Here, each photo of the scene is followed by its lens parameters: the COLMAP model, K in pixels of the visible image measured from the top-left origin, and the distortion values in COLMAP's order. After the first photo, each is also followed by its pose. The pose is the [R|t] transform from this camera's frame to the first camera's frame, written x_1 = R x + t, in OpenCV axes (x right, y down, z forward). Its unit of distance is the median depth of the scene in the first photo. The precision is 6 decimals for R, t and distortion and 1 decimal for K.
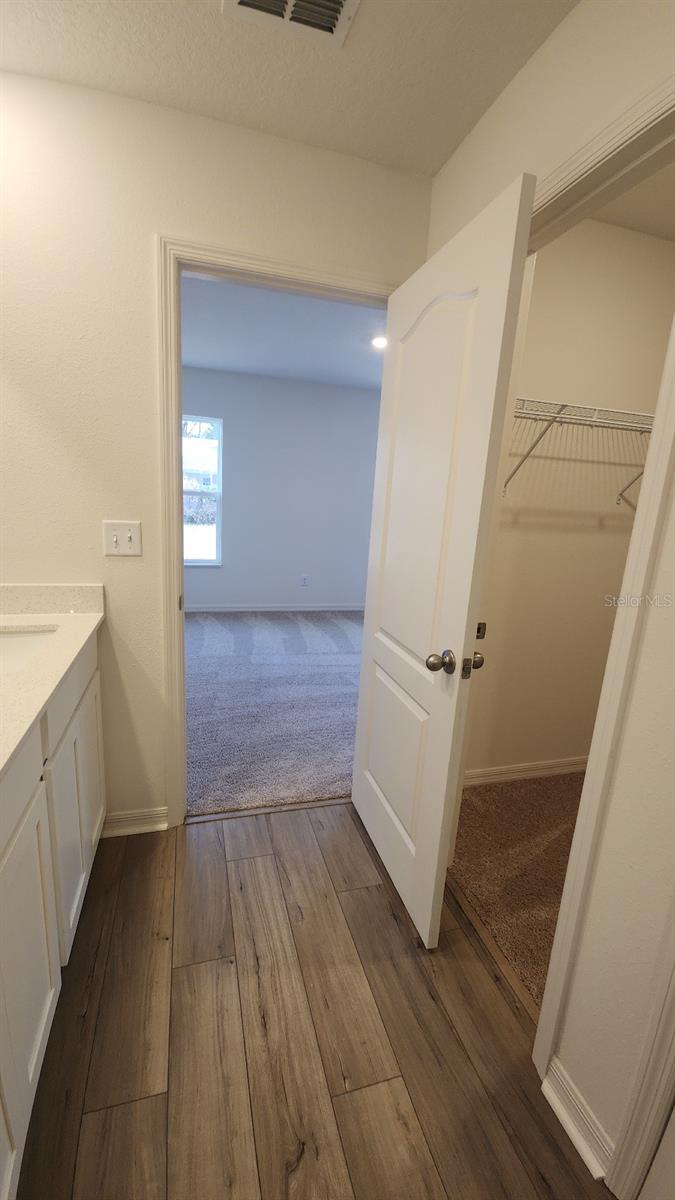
lens RADIAL K [[489.8, 0, 340.3], [0, 489.8, 602.9], [0, 0, 1]] dist [0.009664, -0.009943]
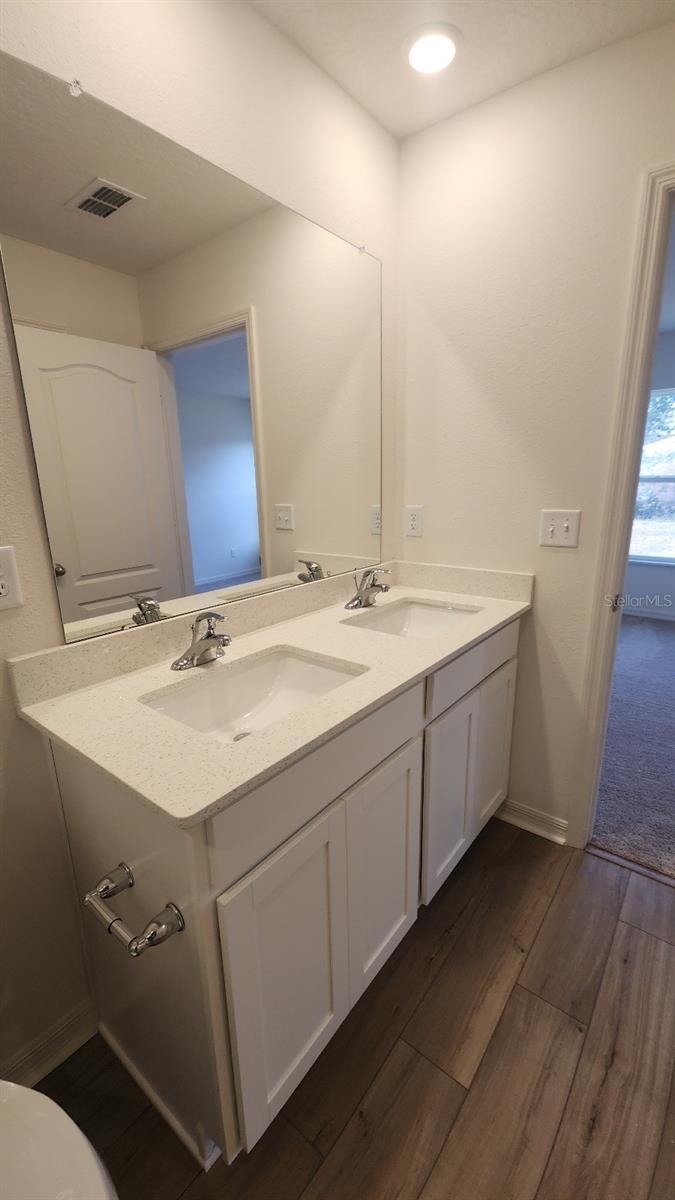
lens RADIAL K [[489.8, 0, 340.3], [0, 489.8, 602.9], [0, 0, 1]] dist [0.009664, -0.009943]
pose [[0.565165, 0.139334, -0.813126, 0.111718], [-0.130131, 0.988352, 0.078912, -0.008062], [0.814650, 0.061215, 0.576714, 0.111711]]
